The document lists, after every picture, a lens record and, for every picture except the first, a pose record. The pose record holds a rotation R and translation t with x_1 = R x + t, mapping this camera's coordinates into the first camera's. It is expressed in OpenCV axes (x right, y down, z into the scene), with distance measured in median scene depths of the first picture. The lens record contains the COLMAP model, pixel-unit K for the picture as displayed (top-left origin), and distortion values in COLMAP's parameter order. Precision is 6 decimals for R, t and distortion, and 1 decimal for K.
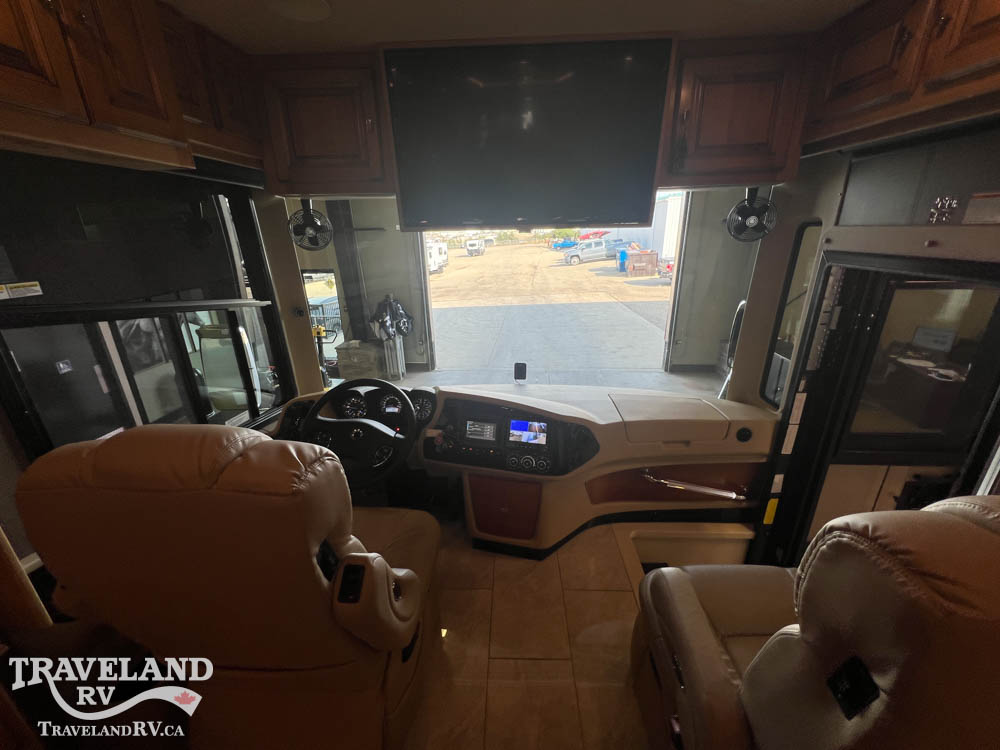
lens RADIAL K [[406.1, 0, 498.1], [0, 406.1, 374.1], [0, 0, 1]] dist [-0.001329, -0.000047]
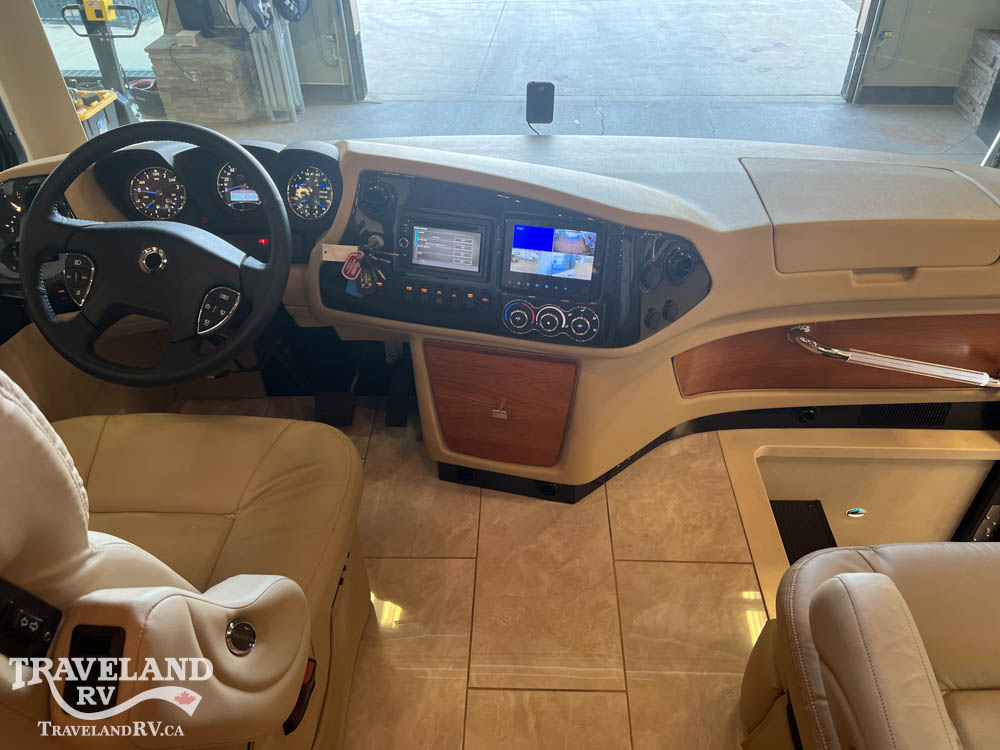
lens RADIAL K [[755.5, 0, 501.3], [0, 755.5, 376.7], [0, 0, 1]] dist [0.055892, -0.066055]
pose [[0.999999, -0.001337, 0.000609, 0.015707], [0.001059, 0.943285, 0.331982, -0.001754], [-0.001018, -0.331981, 0.943286, 0.160814]]
